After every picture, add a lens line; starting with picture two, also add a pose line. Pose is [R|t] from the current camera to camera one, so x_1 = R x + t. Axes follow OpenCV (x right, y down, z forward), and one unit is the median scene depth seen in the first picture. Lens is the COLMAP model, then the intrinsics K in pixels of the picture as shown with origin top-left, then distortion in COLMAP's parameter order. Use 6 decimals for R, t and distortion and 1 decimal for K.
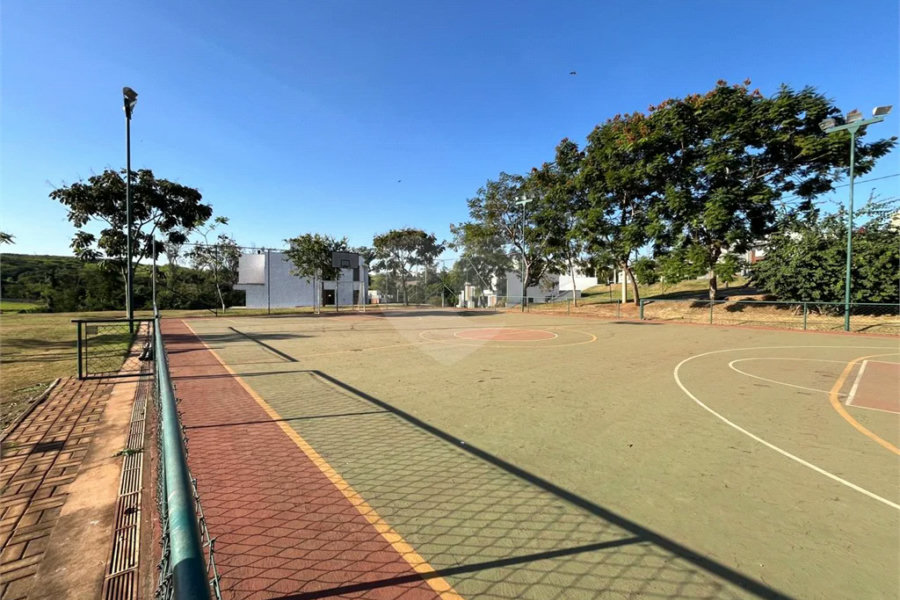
lens RADIAL K [[362.9, 0, 450.0], [0, 362.9, 300.0], [0, 0, 1]] dist [-0.001354, -0.000307]
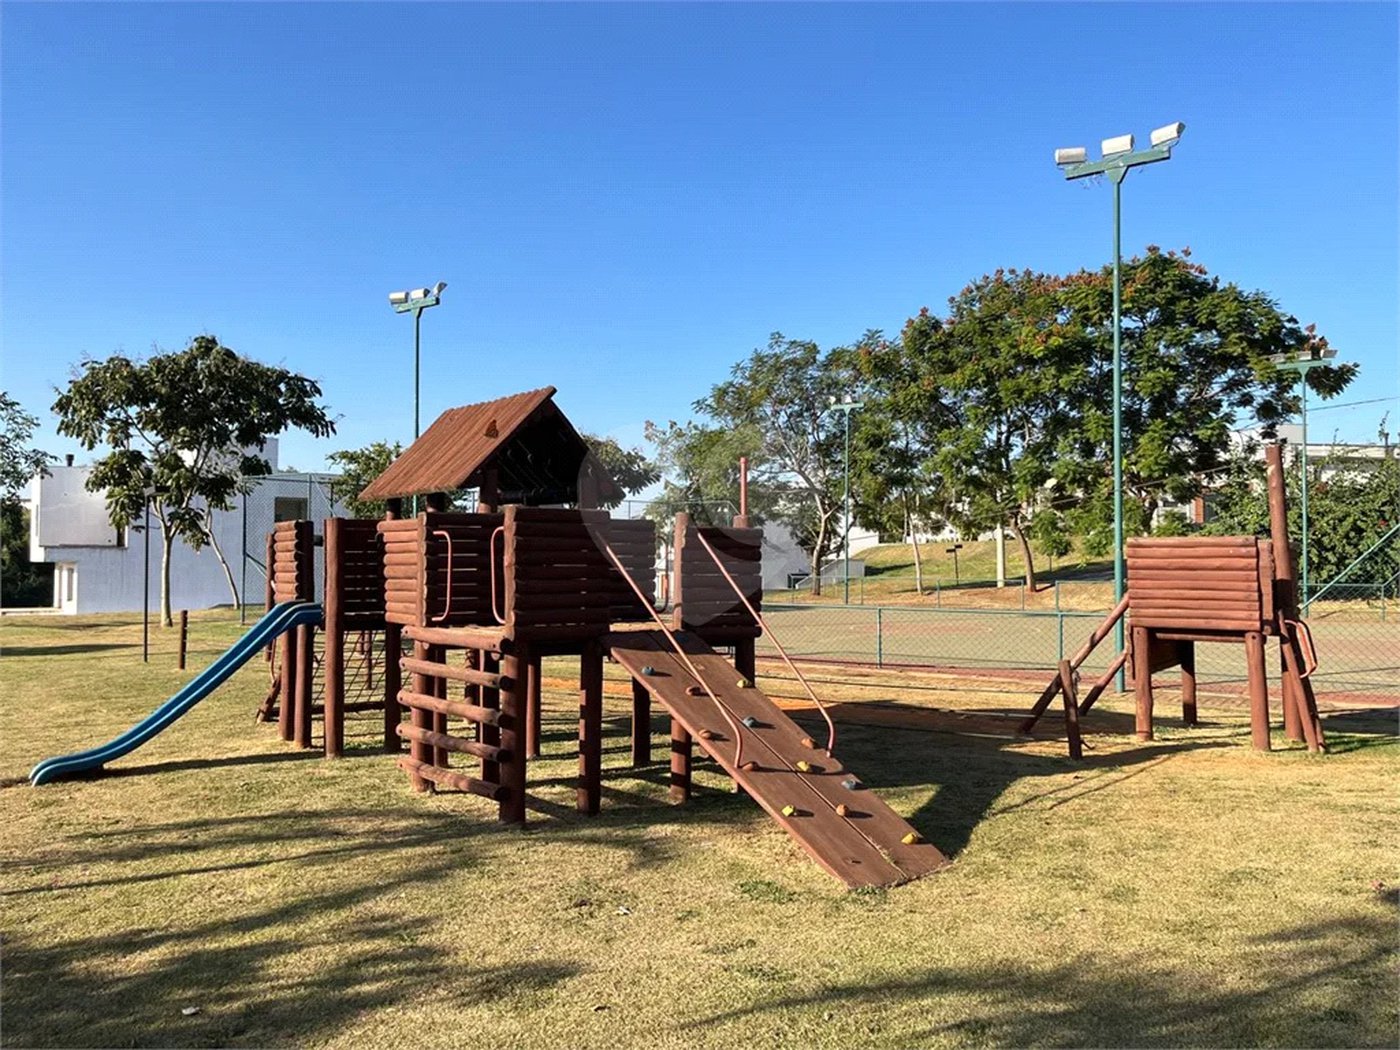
lens RADIAL K [[1064.3, 0, 703.6], [0, 1064.3, 527.1], [0, 0, 1]] dist [0.058671, -0.070939]
pose [[0.964989, 0.006271, 0.262215, -0.422694], [0.007633, 0.998619, -0.051973, -0.001224], [-0.262179, 0.052154, 0.963609, -0.495022]]
